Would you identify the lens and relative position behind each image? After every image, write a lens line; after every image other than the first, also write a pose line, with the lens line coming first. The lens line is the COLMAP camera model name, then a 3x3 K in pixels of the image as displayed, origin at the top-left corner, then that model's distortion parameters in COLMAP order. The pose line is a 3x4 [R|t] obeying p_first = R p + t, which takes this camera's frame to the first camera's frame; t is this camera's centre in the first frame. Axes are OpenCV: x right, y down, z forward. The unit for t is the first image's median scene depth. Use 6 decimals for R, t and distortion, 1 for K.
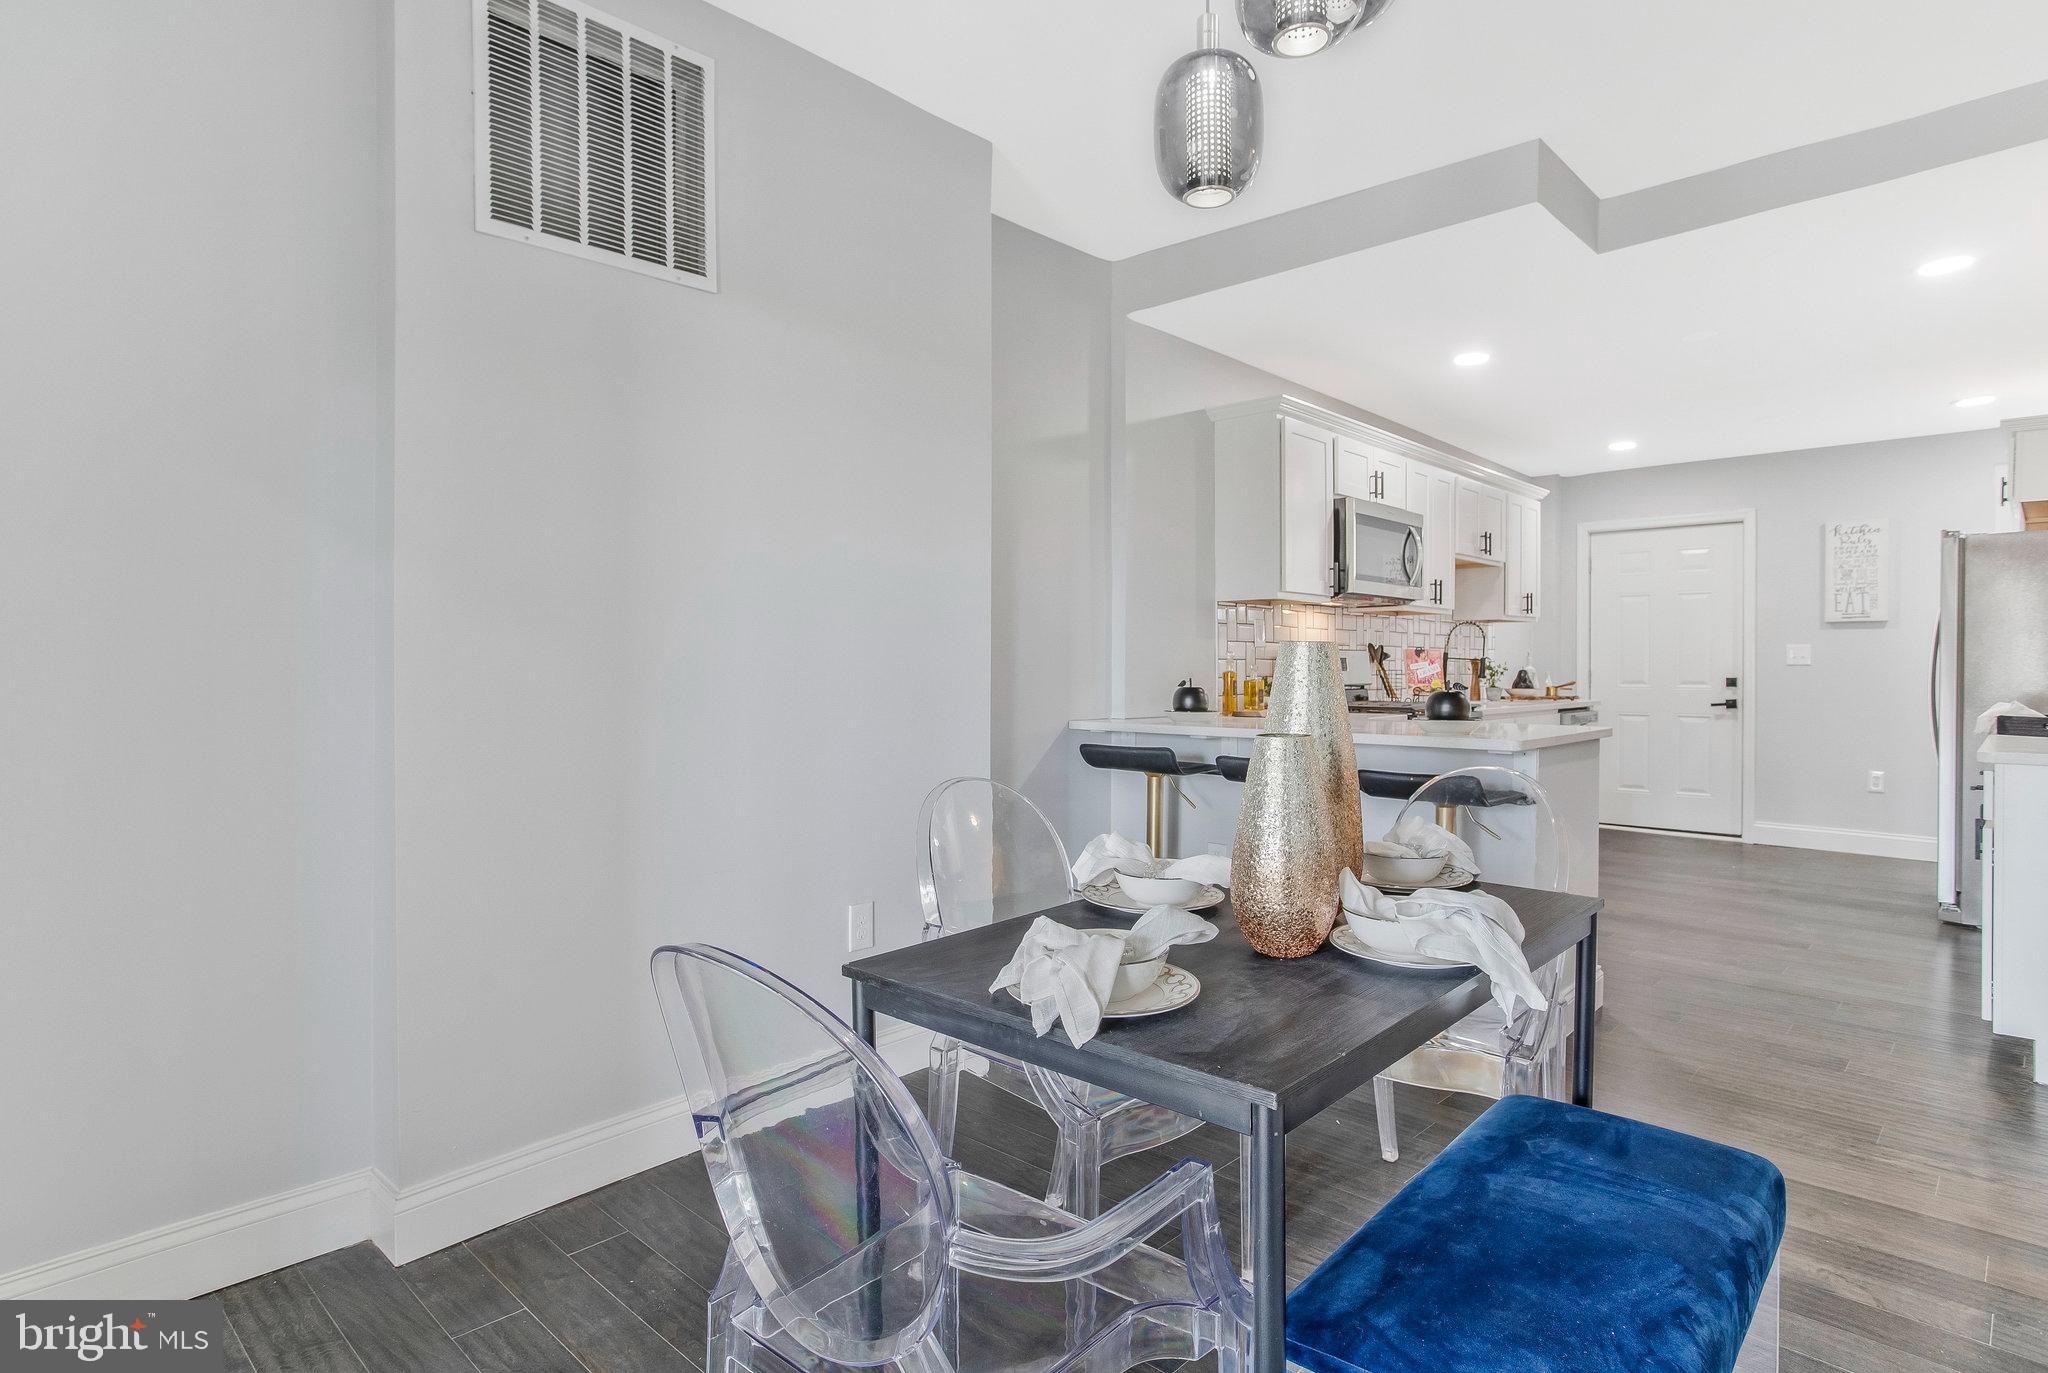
lens RADIAL K [[1075.3, 0, 1025.0], [0, 1075.3, 698.5], [0, 0, 1]] dist [0.000767, -0.030649]
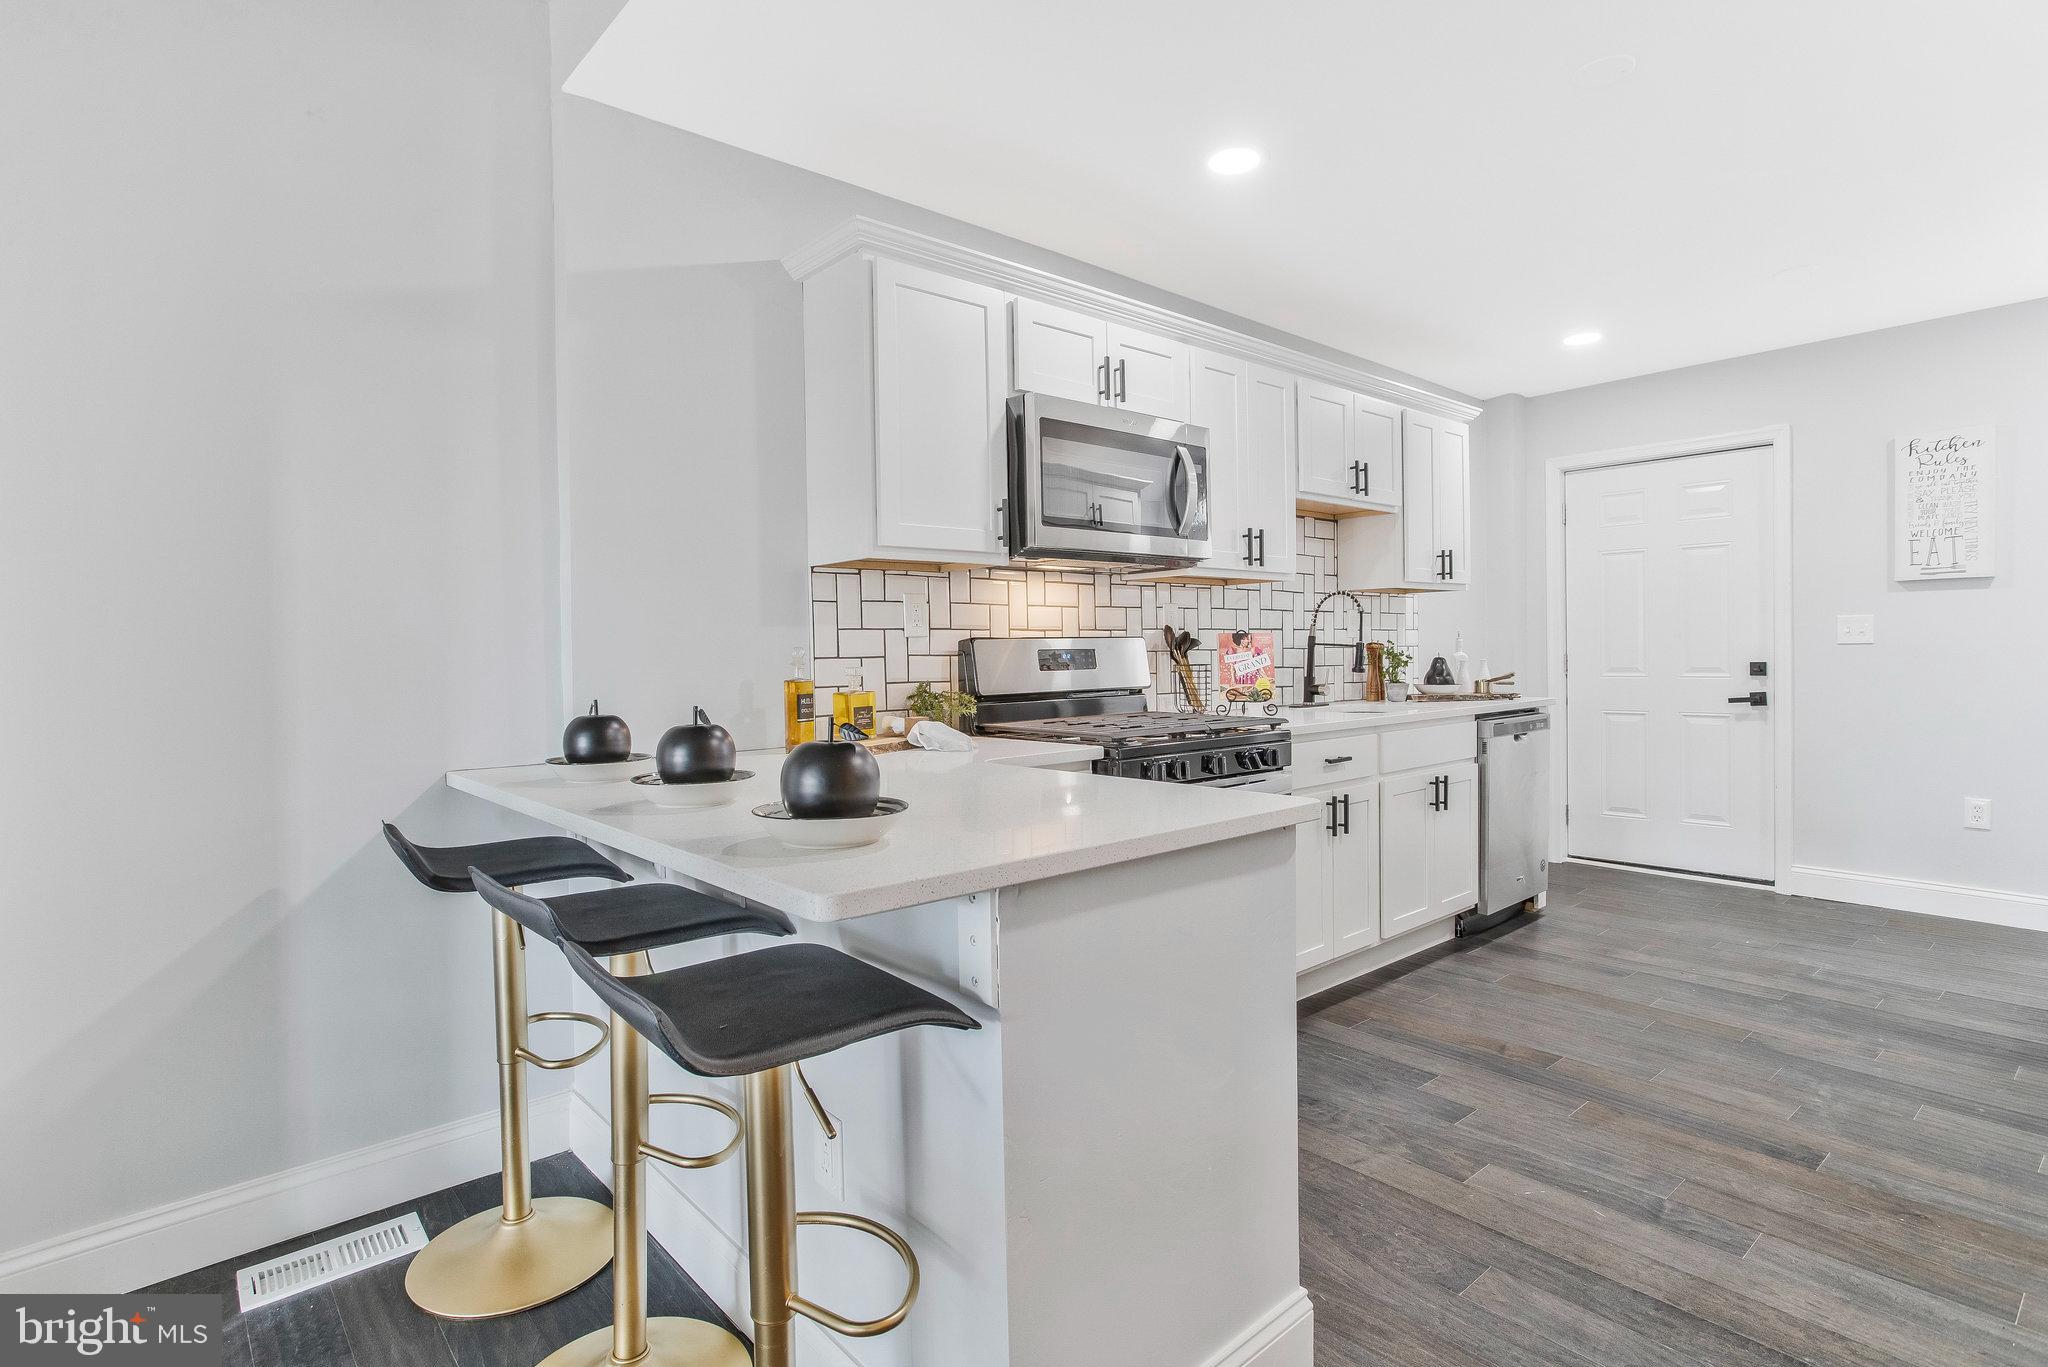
lens RADIAL K [[1023.6, 0, 1020.1], [0, 1023.6, 691.0], [0, 0, 1]] dist [-0.020298, 0.000523]
pose [[0.994856, -0.013469, -0.100404, 0.264704], [0.014501, 0.999849, 0.009554, -0.015794], [0.100260, -0.010960, 0.994901, 0.307411]]
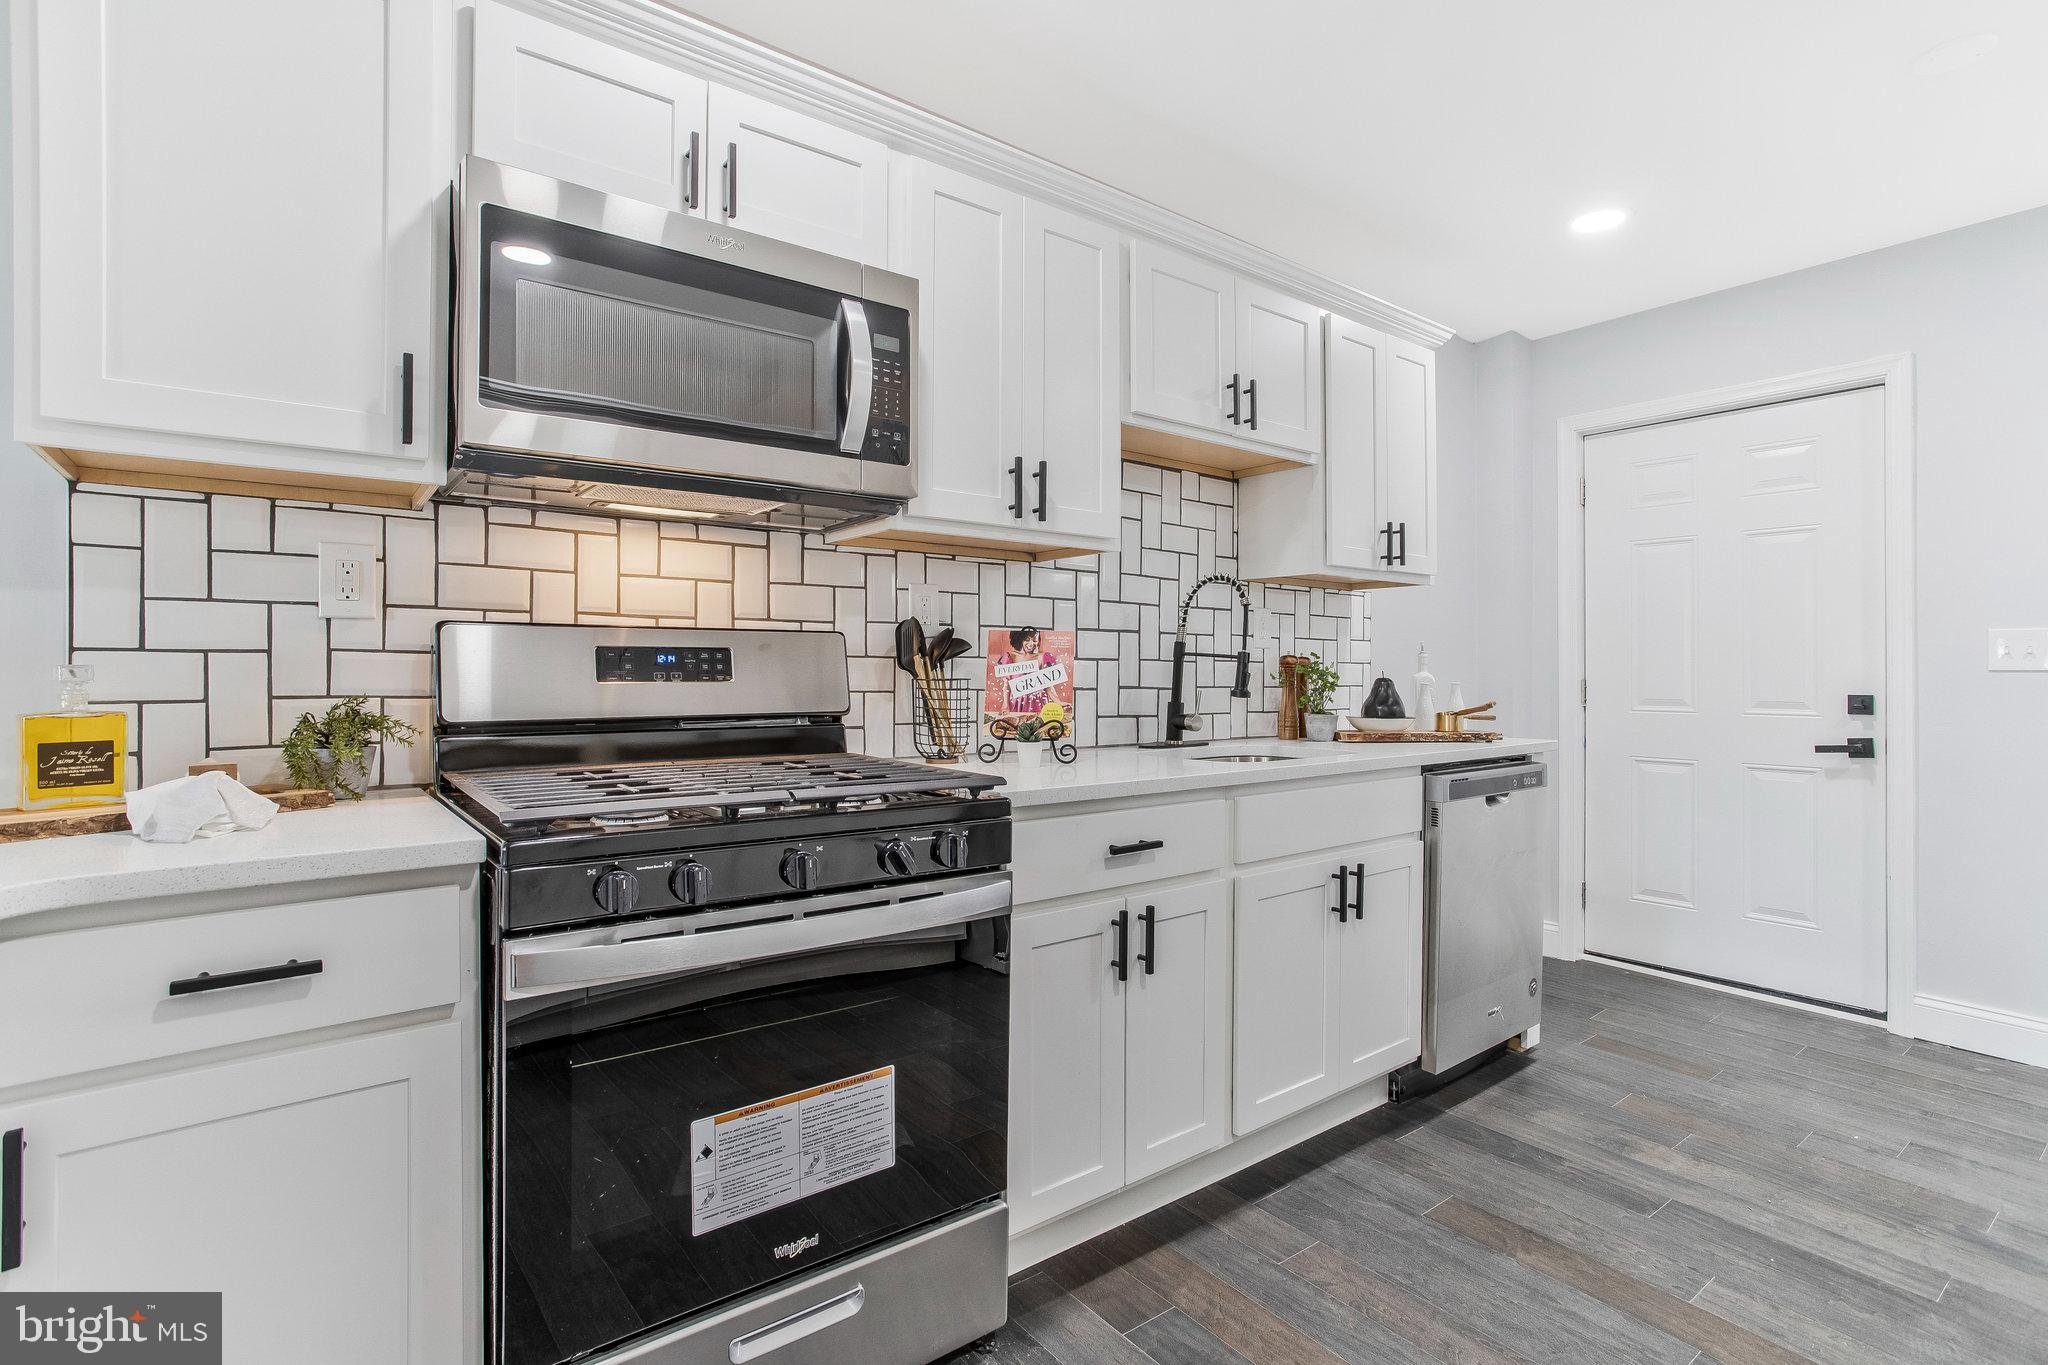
lens RADIAL K [[969.6, 0, 1024.0], [0, 969.6, 682.5], [0, 0, 1]] dist [-0.043347, 0.017642]
pose [[0.986071, 0.003638, -0.166286, 0.390747], [-0.006913, 0.999793, -0.019116, -0.016157], [0.166183, 0.019999, 0.985892, 0.558505]]
